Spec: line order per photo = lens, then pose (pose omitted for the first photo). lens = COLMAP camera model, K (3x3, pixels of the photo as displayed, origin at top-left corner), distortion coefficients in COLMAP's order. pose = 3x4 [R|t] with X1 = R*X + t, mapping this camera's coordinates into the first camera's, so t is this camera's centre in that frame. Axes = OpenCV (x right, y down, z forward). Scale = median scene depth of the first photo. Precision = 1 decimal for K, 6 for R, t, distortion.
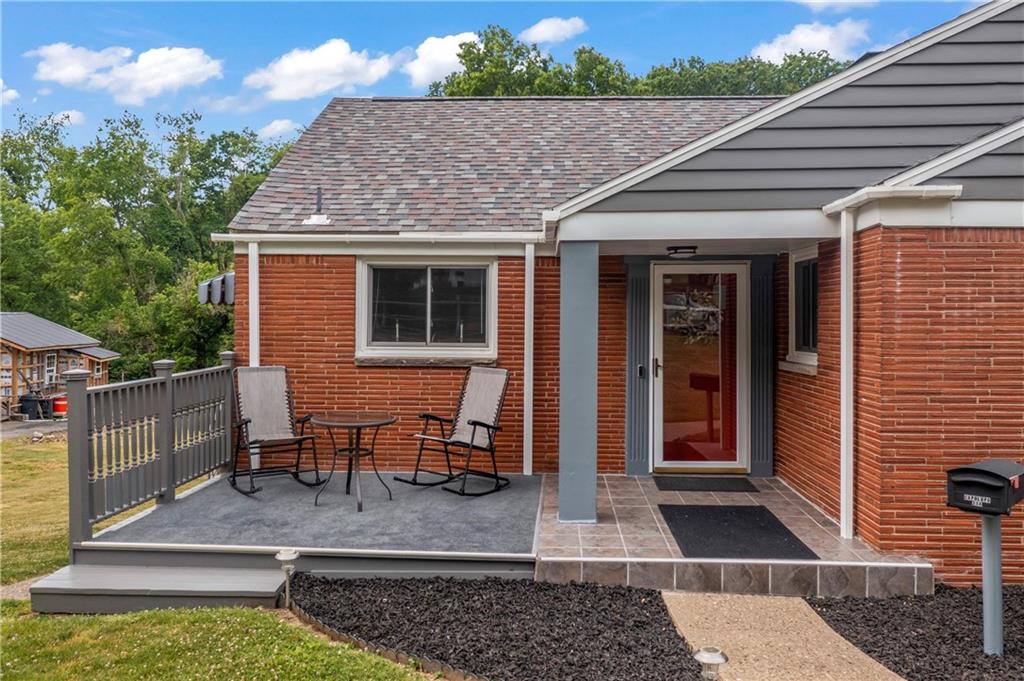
lens RADIAL K [[829.8, 0, 510.7], [0, 829.8, 322.8], [0, 0, 1]] dist [0.002776, 0.005739]
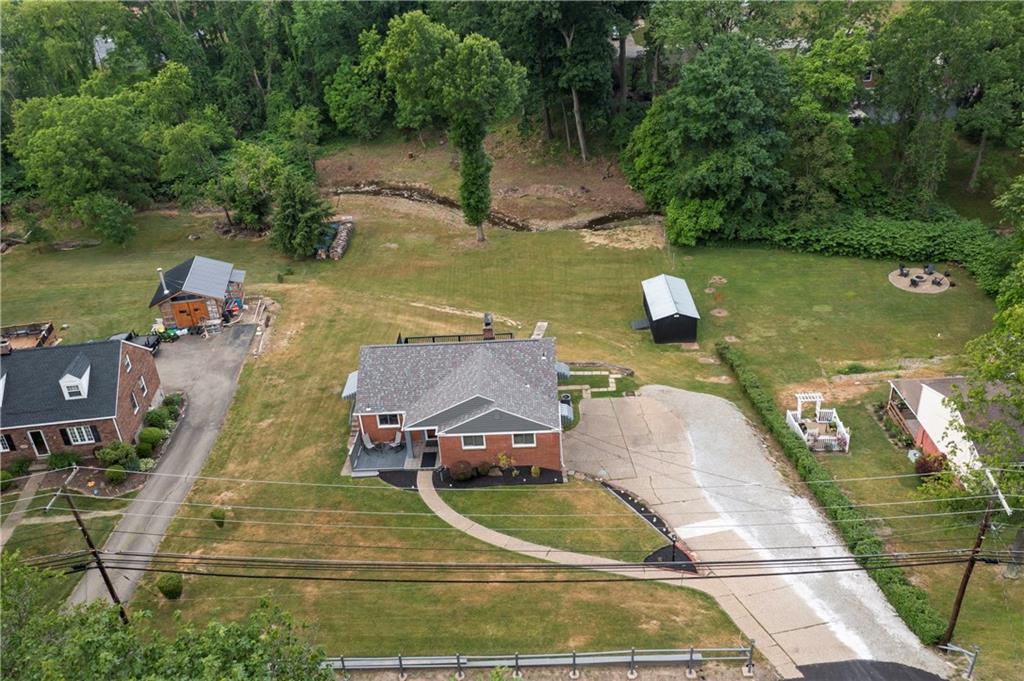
lens RADIAL K [[846.8, 0, 512.0], [0, 846.8, 340.5], [0, 0, 1]] dist [-0.007593, 0.003830]
pose [[0.997352, -0.071995, -0.010325, 0.756029], [0.067817, 0.869252, 0.489695, -2.906463], [-0.026280, -0.489098, 0.871833, -3.461755]]
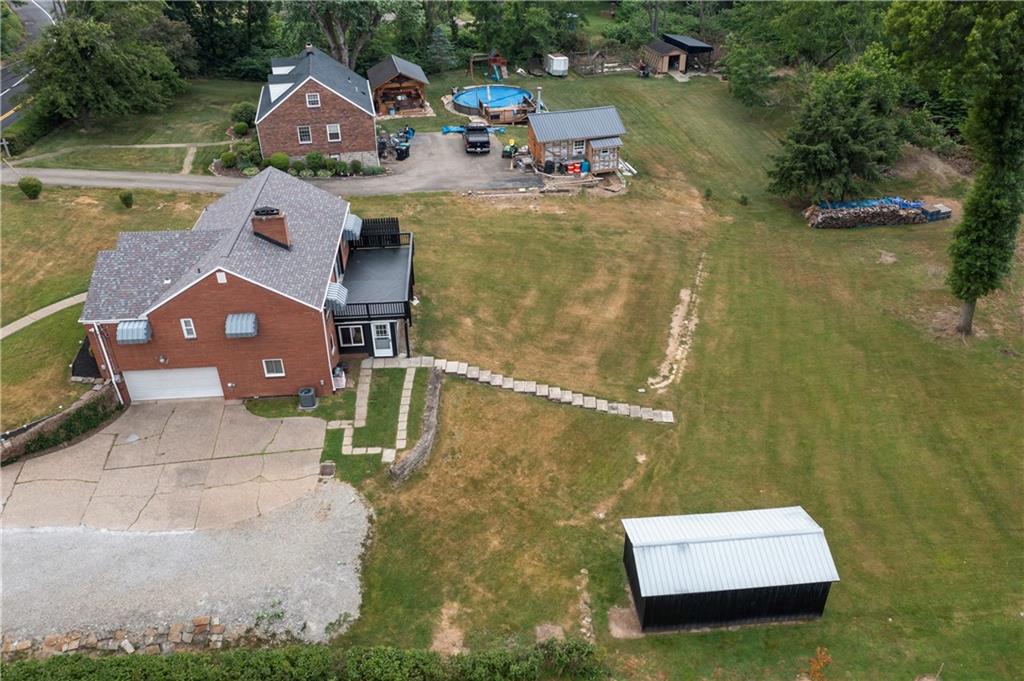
lens RADIAL K [[811.1, 0, 512.0], [0, 811.1, 340.5], [0, 0, 1]] dist [-0.005636, 0.003838]
pose [[0.117643, 0.526279, -0.842135, 4.245847], [0.011914, 0.847214, 0.531118, -1.899851], [0.992984, -0.072516, 0.093398, 2.067066]]
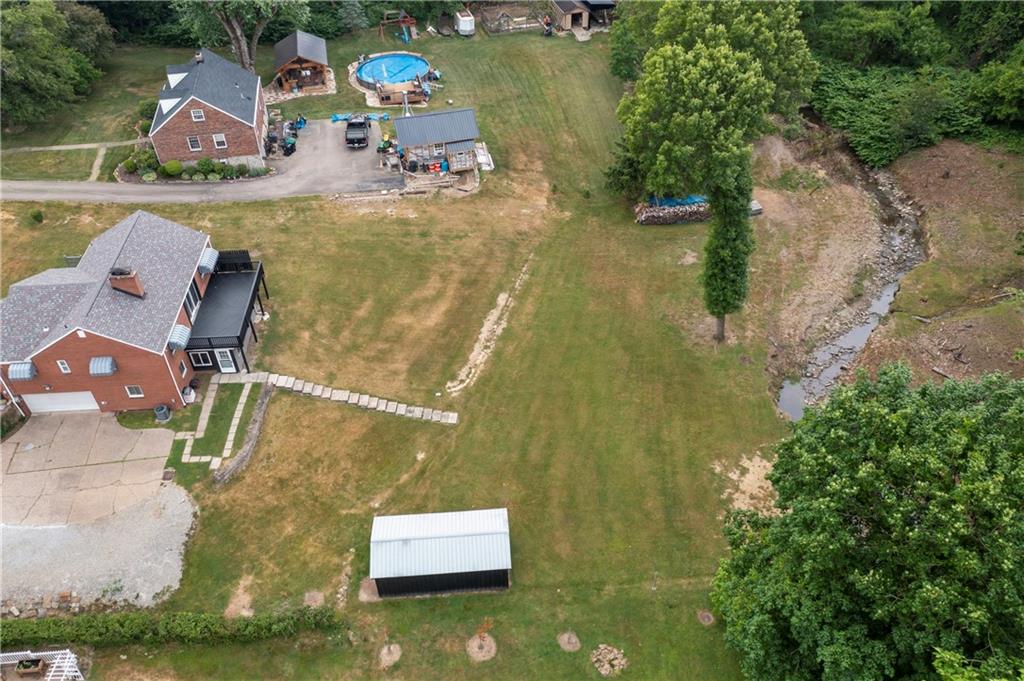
lens RADIAL K [[811.1, 0, 512.0], [0, 811.1, 340.5], [0, 0, 1]] dist [-0.005636, 0.003838]
pose [[0.098778, 0.661898, -0.743057, 4.729094], [0.018058, 0.745394, 0.666380, -3.324380], [0.994946, -0.079242, 0.061676, 3.349267]]
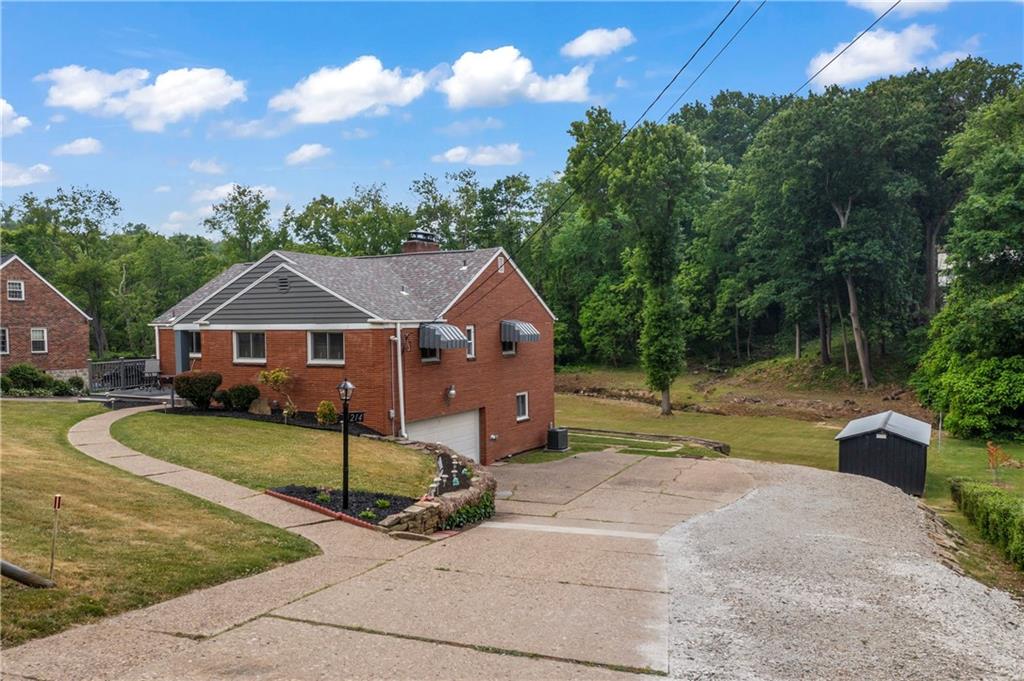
lens RADIAL K [[817.5, 0, 516.9], [0, 817.5, 368.2], [0, 0, 1]] dist [0.083449, -0.136363]
pose [[0.902015, 0.007387, -0.431642, 2.193670], [0.017071, 0.998461, 0.052762, -0.061228], [0.431367, -0.054961, 0.900501, -1.314100]]
